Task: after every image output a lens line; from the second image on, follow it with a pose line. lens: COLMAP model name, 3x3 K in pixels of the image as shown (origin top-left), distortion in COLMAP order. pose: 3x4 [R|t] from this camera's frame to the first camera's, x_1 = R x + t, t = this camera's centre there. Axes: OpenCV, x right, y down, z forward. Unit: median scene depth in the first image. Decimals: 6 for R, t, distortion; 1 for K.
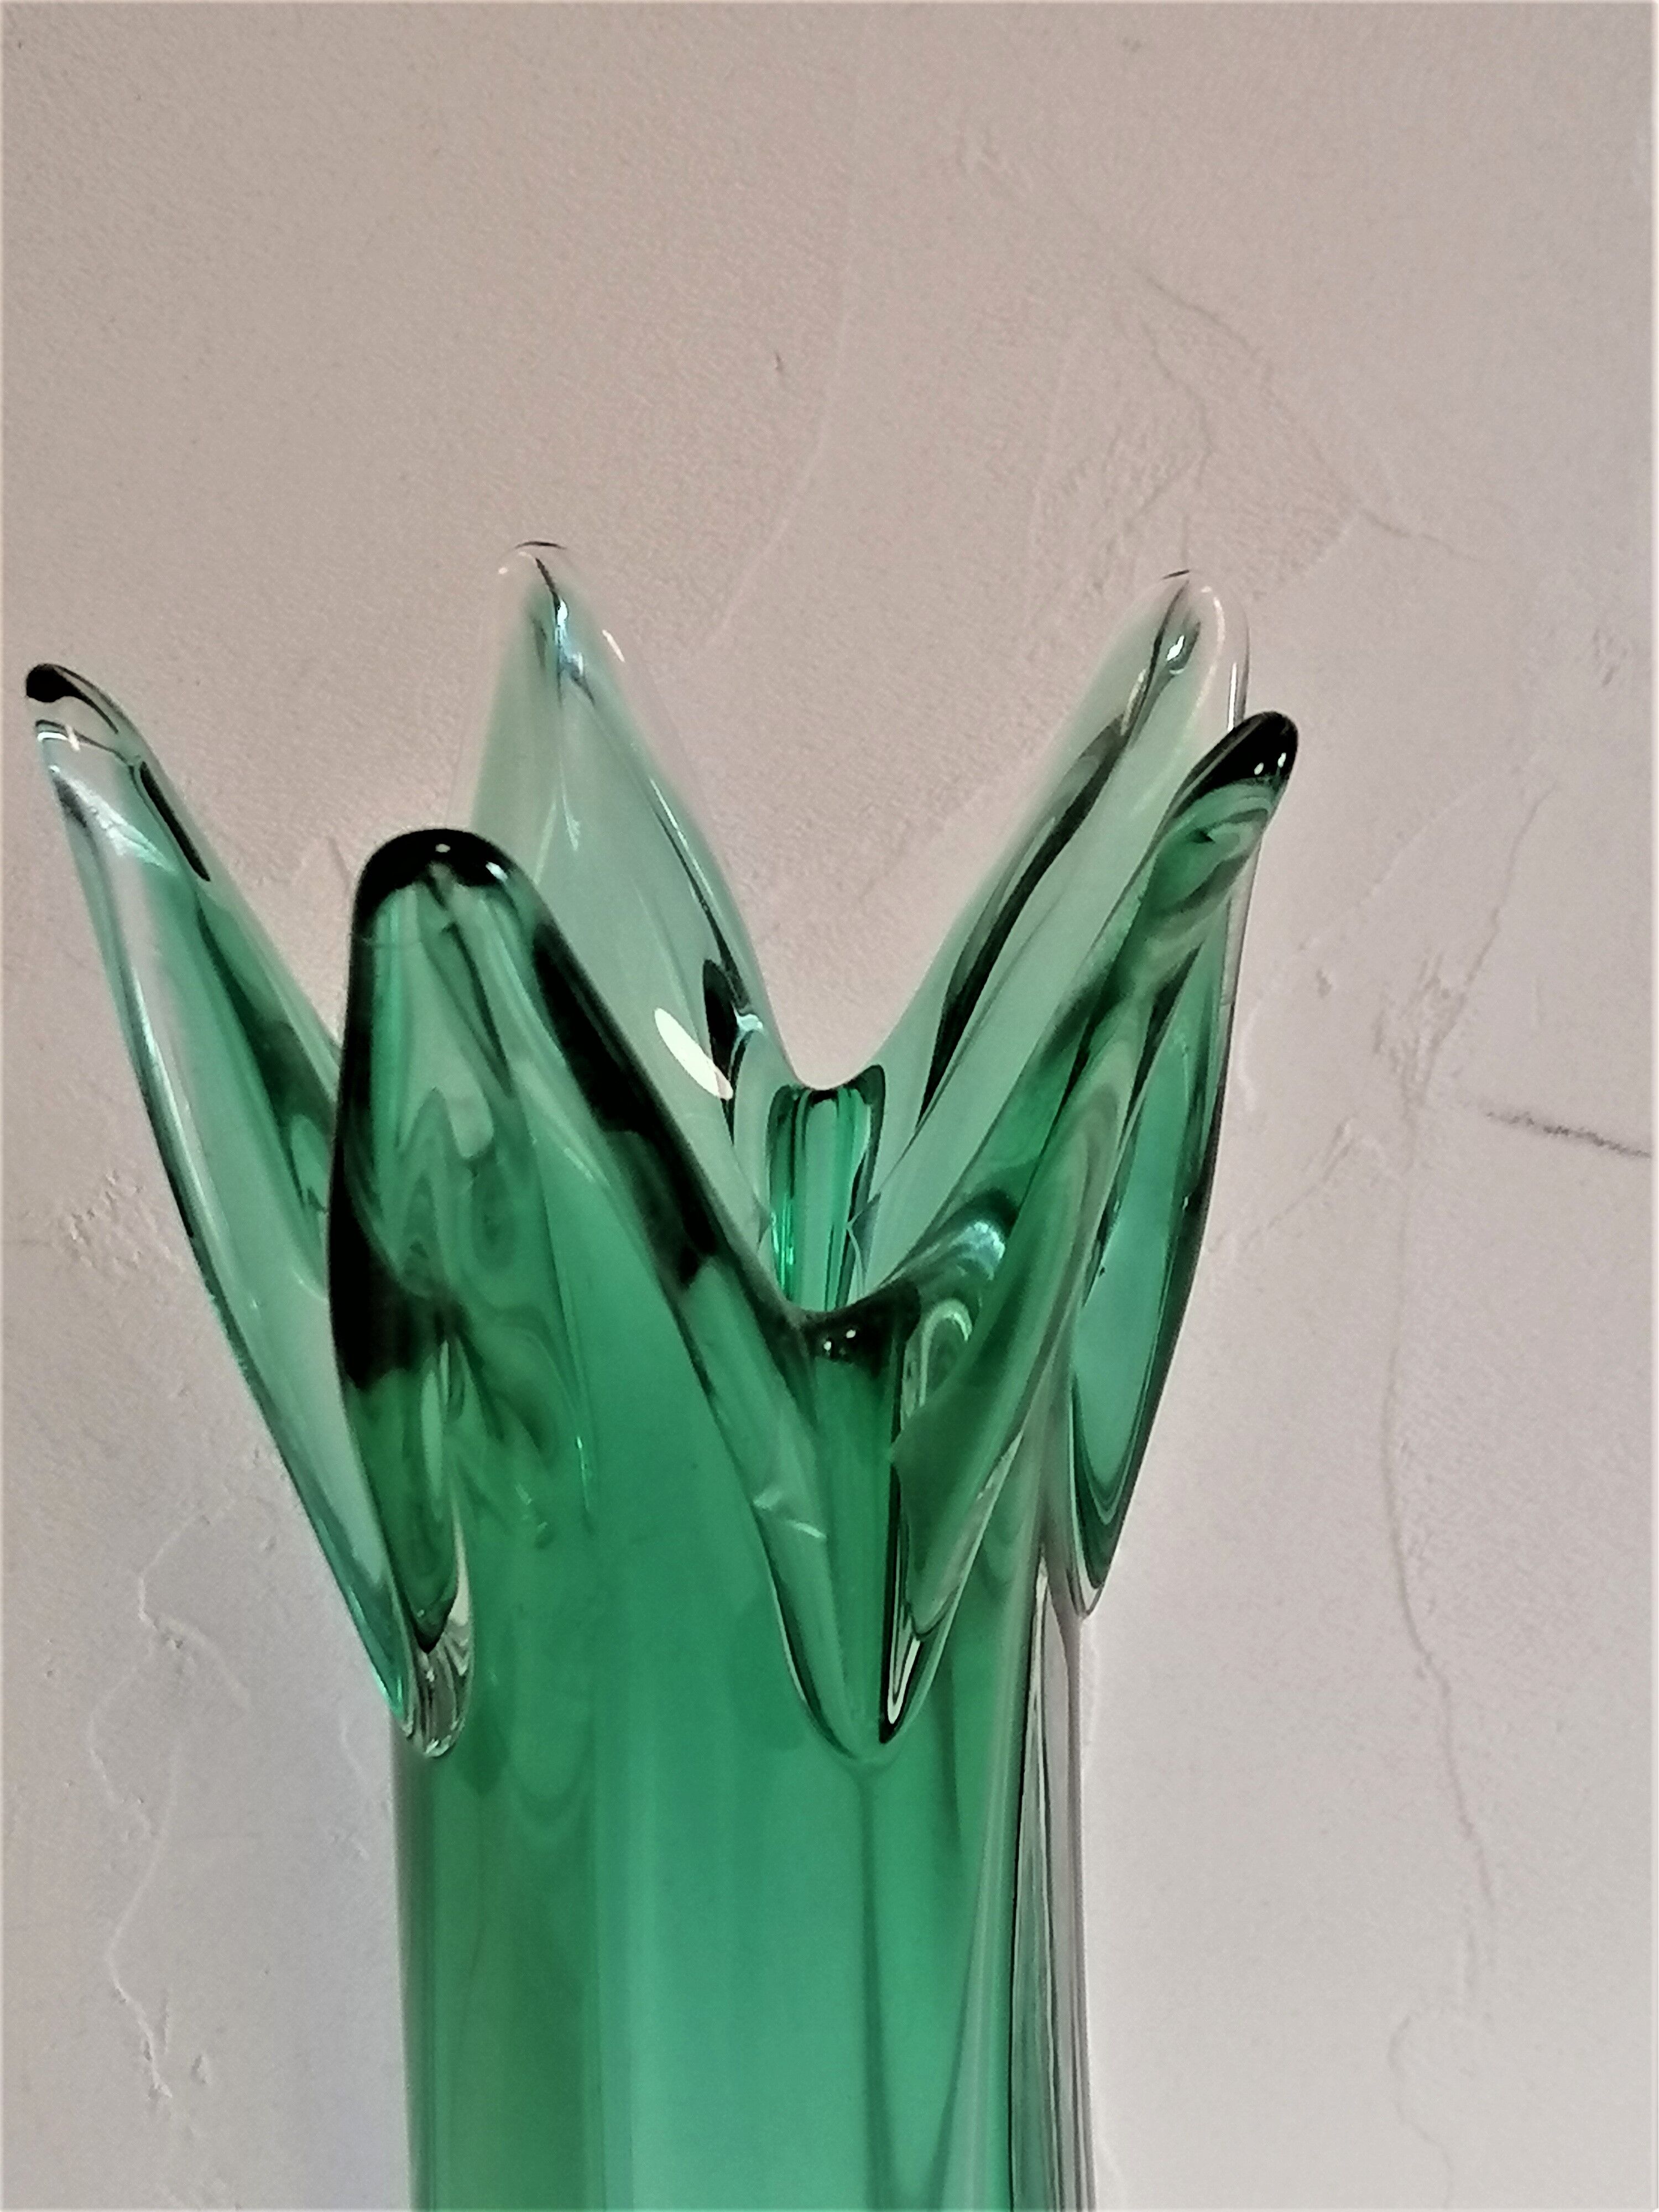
lens RADIAL K [[4356.9, 0, 836.4], [0, 4356.9, 1000.4], [0, 0, 1]] dist [0.051820, 0.000000]
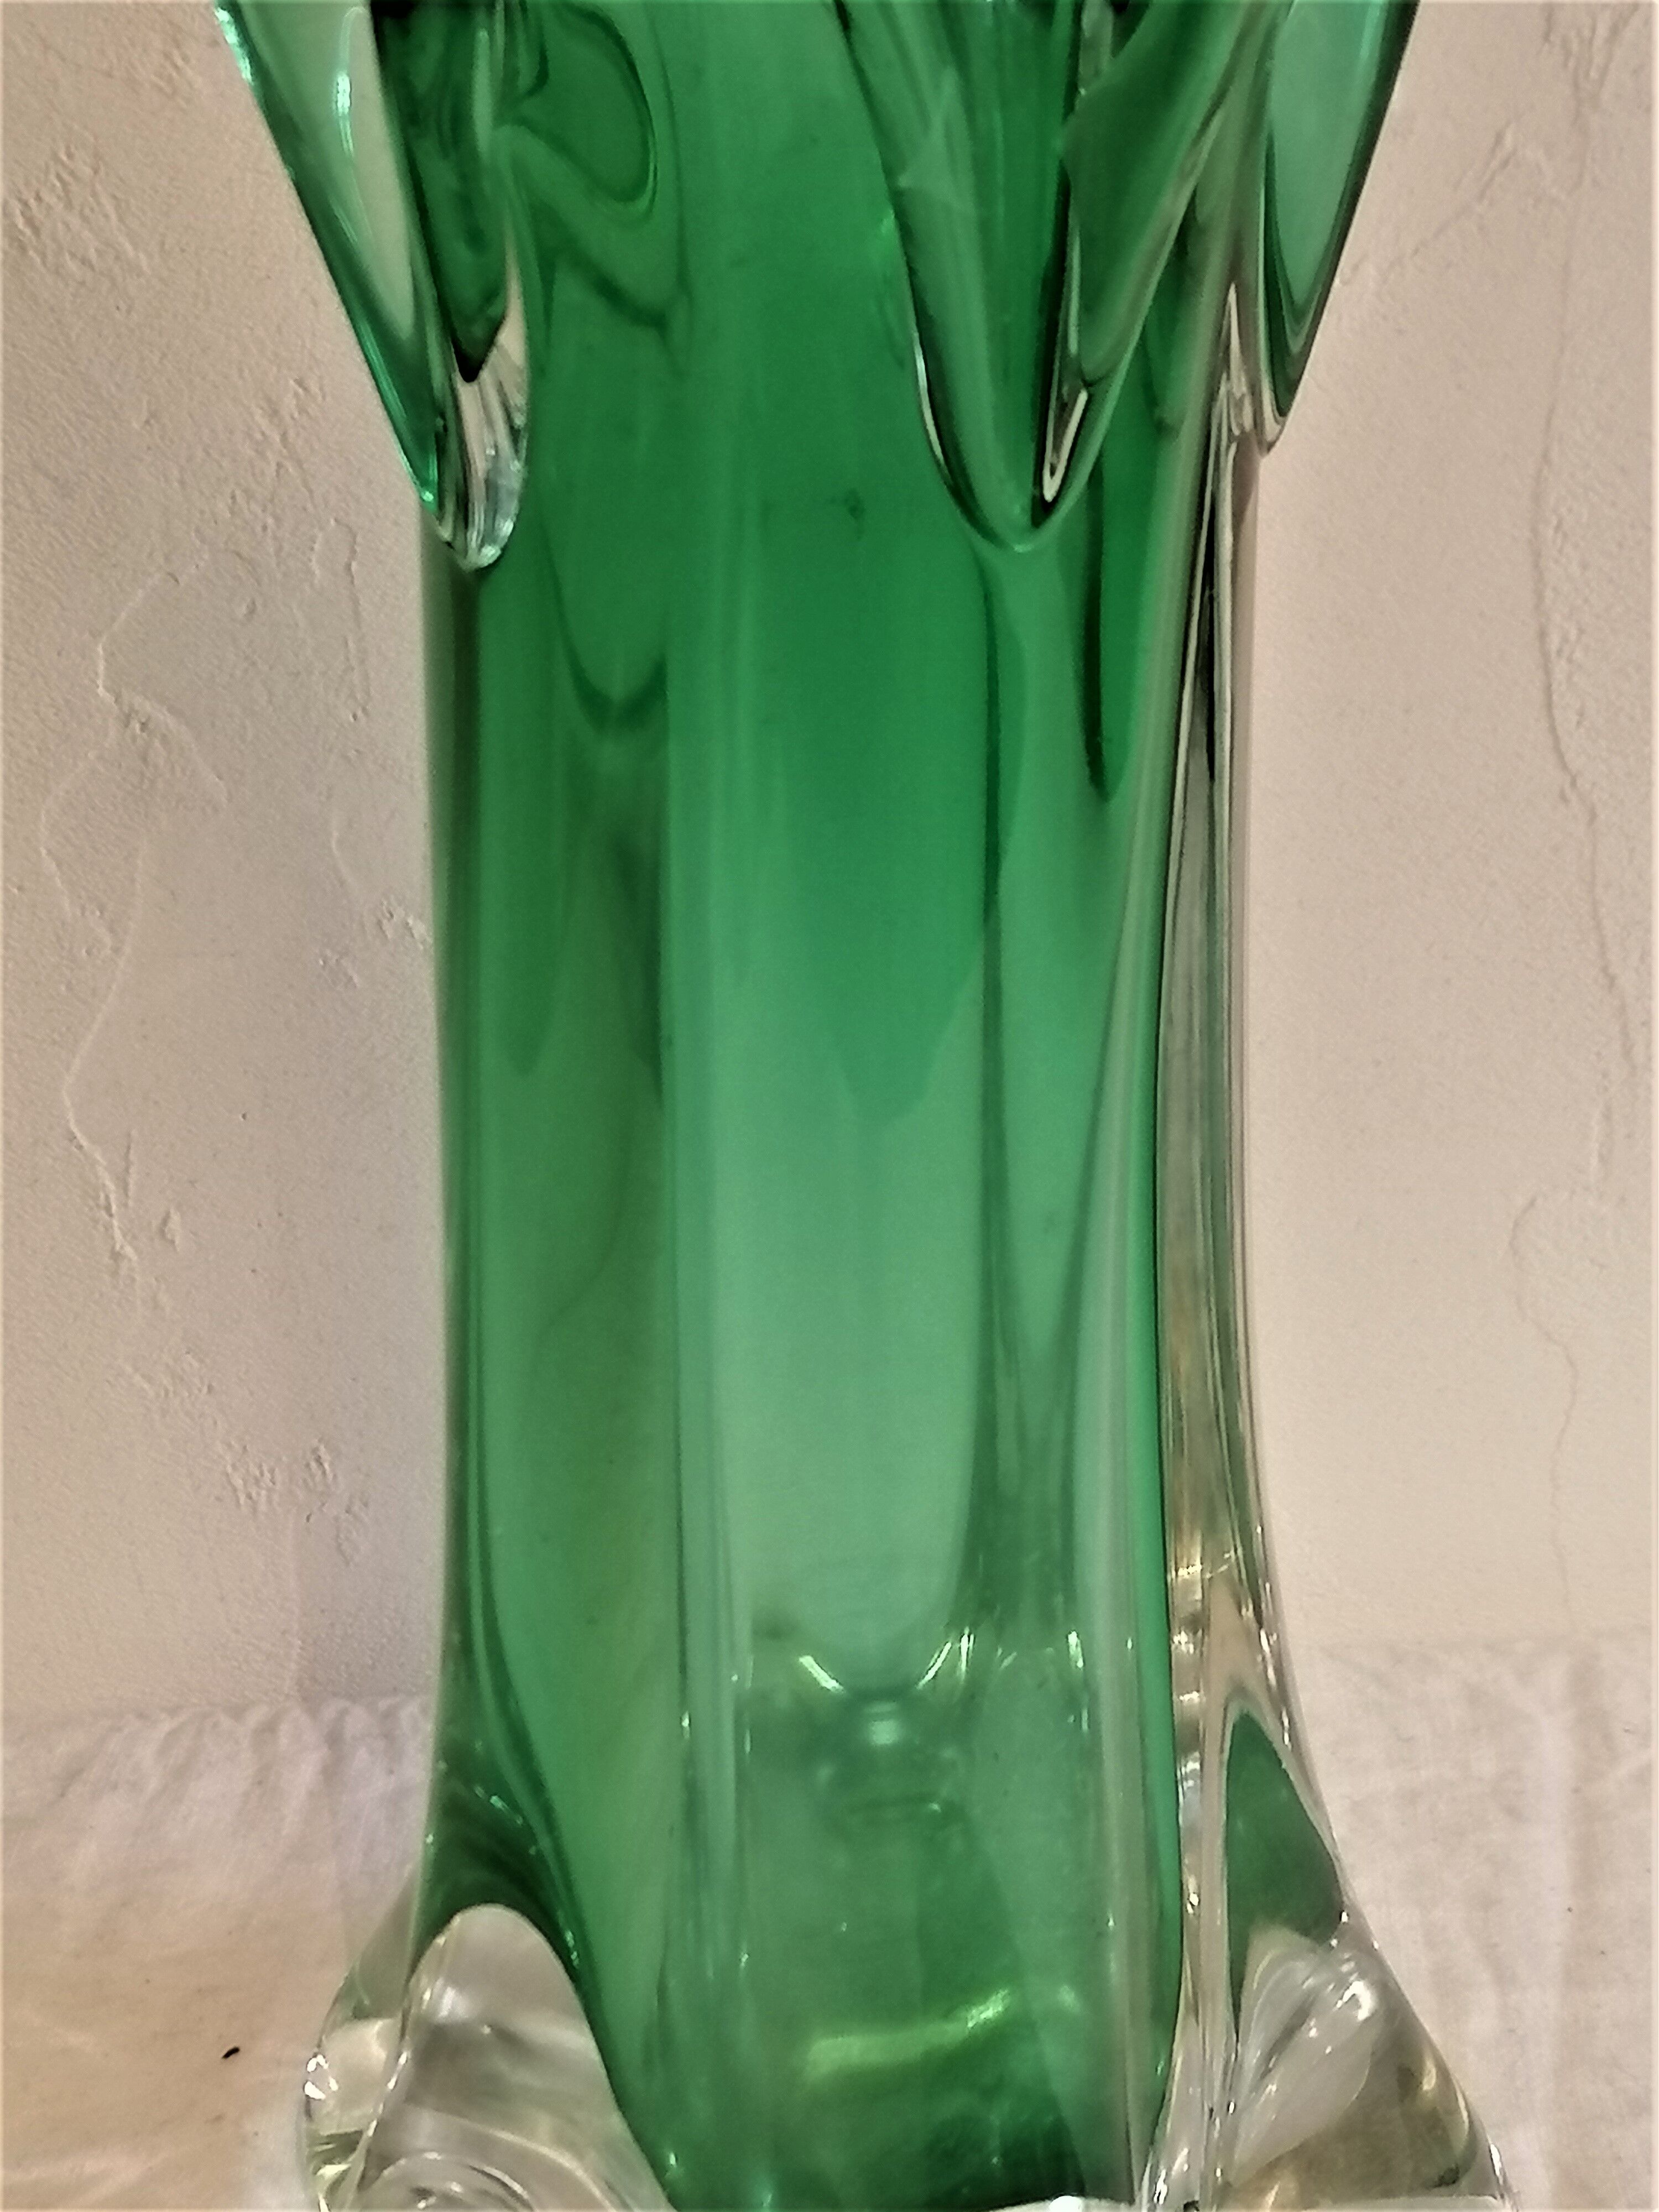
lens RADIAL K [[4356.9, 0, 850.2], [0, 4356.9, 1073.6], [0, 0, 1]] dist [0.051820, 0.000000]
pose [[0.999723, 0.011930, 0.020282, -0.027472], [-0.013564, 0.996506, 0.082417, 0.143768], [-0.019228, -0.082669, 0.996392, 0.129686]]
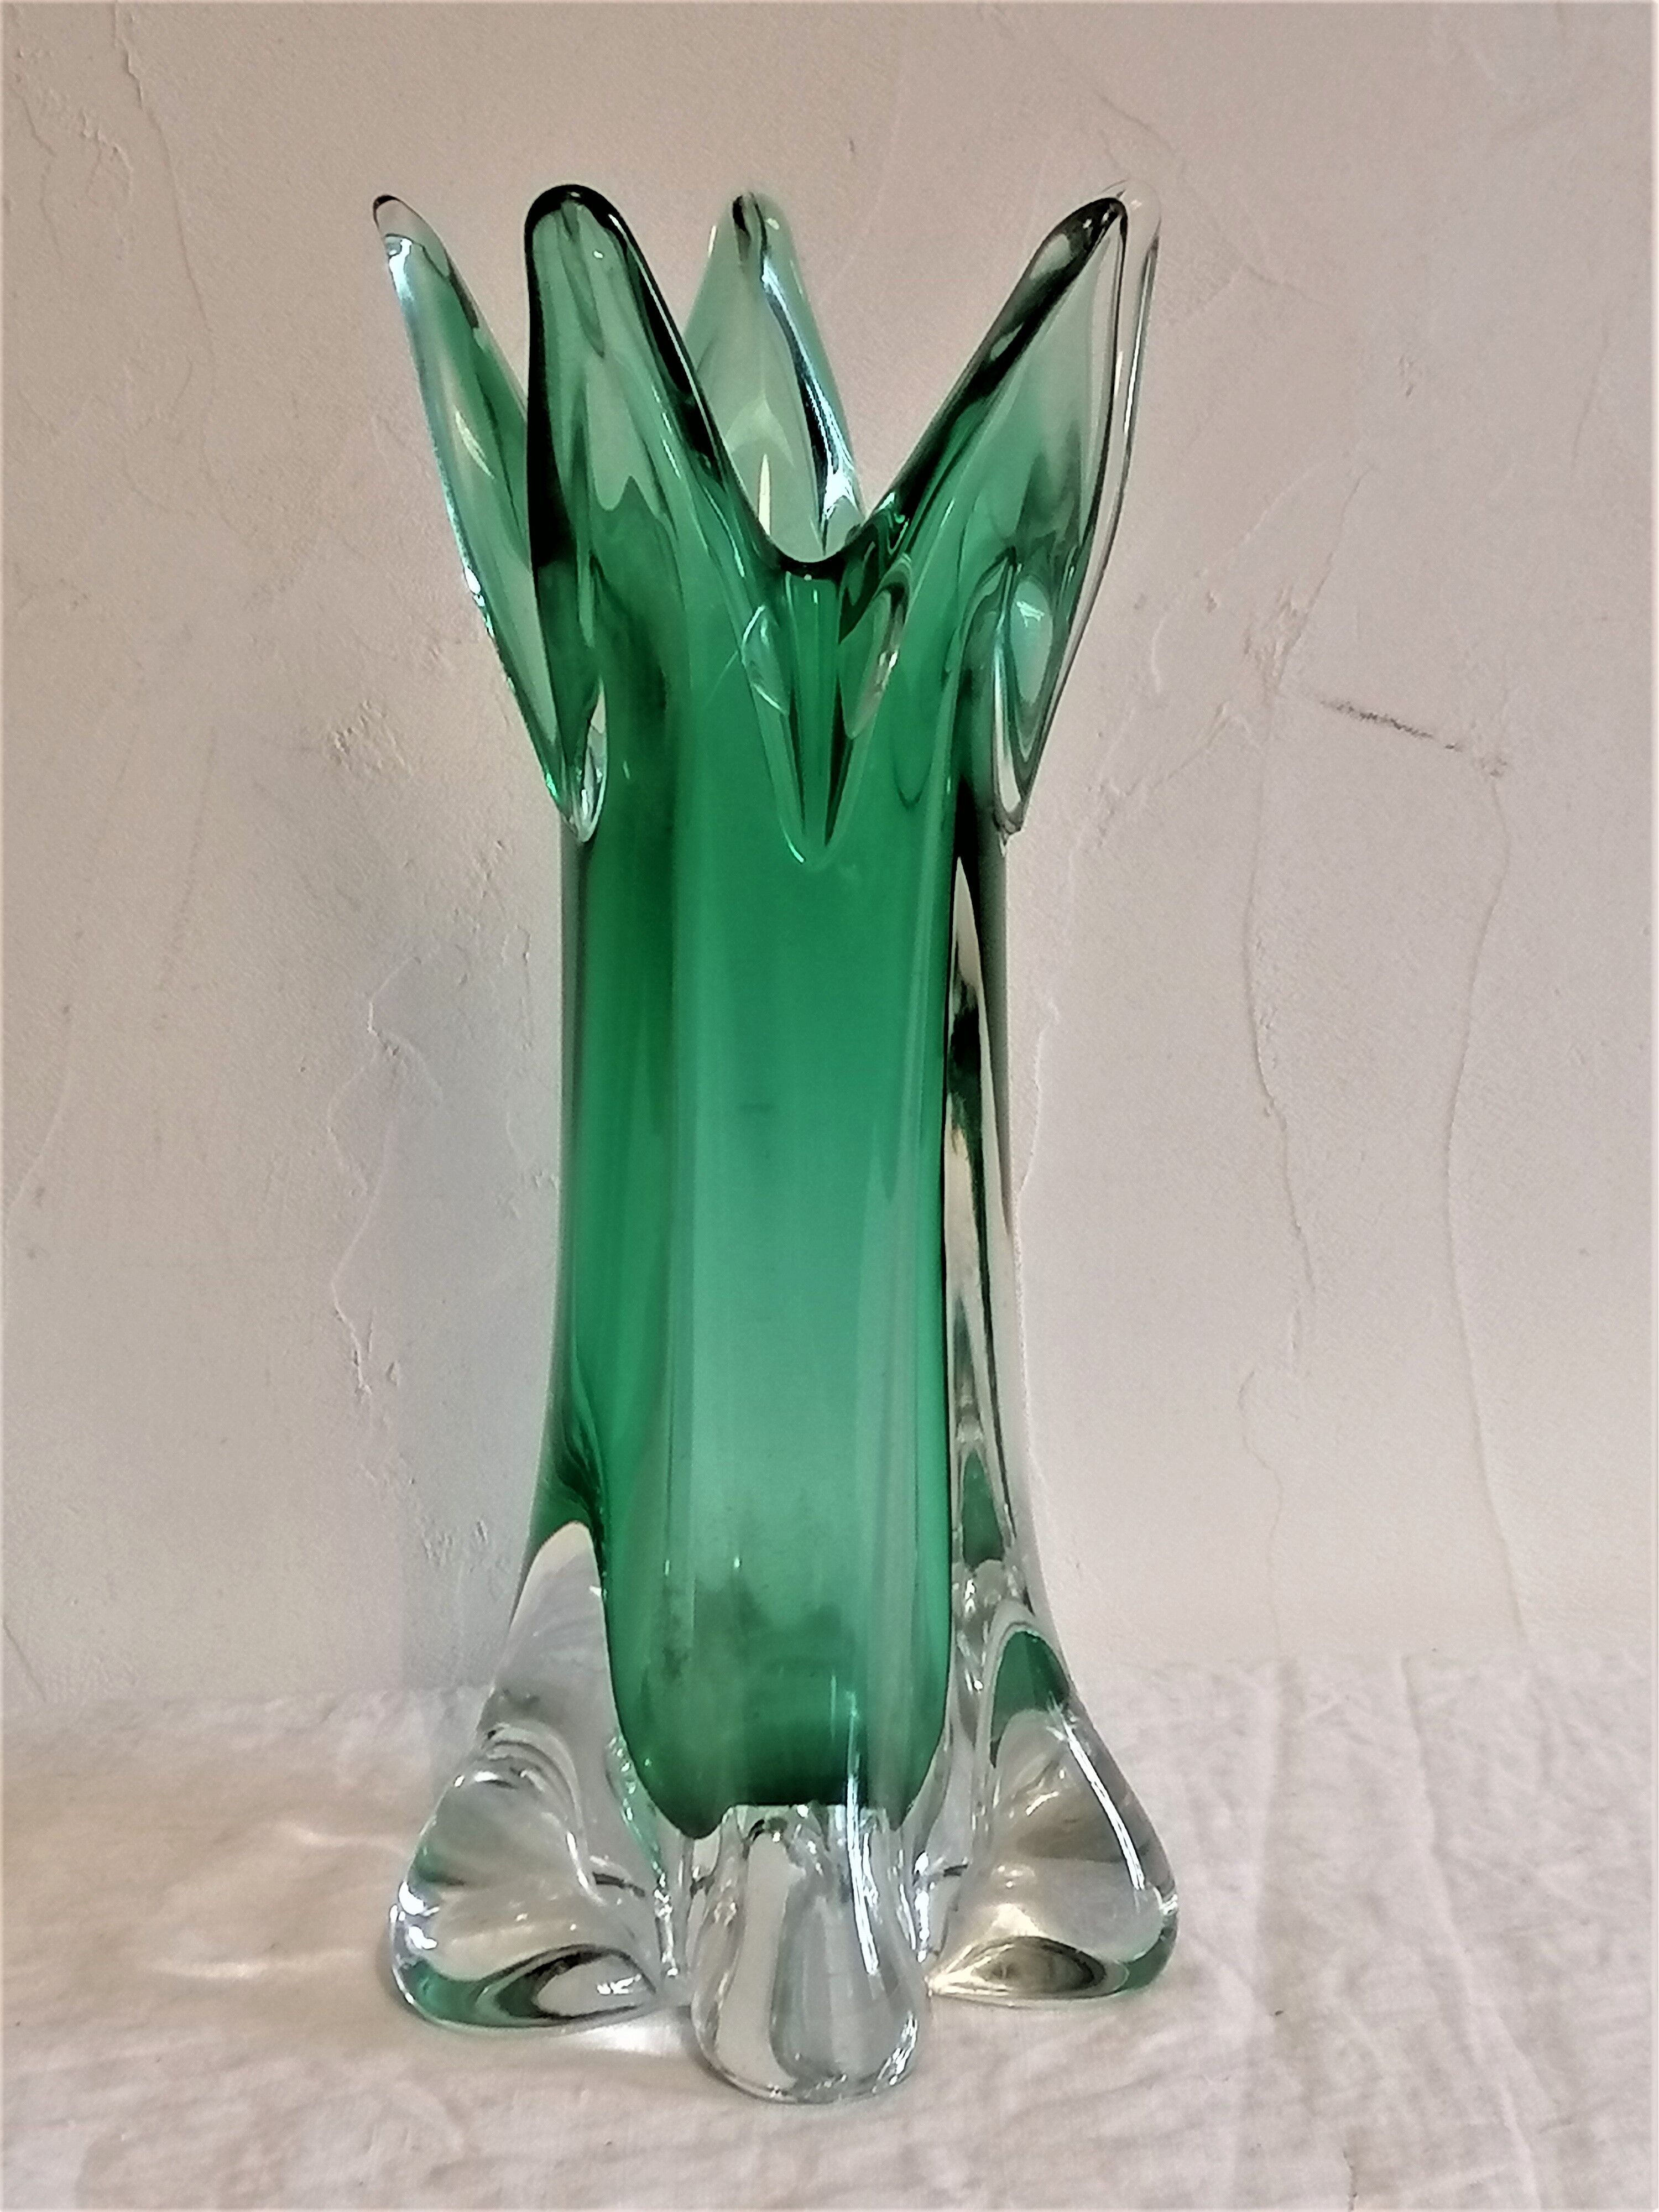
lens RADIAL K [[4356.9, 0, 814.2], [0, 4356.9, 1098.1], [0, 0, 1]] dist [0.051820, 0.000000]
pose [[0.998256, 0.024949, 0.053493, -0.090899], [-0.020746, 0.996759, -0.077729, 0.270736], [-0.055259, 0.076484, 0.995538, -0.410317]]
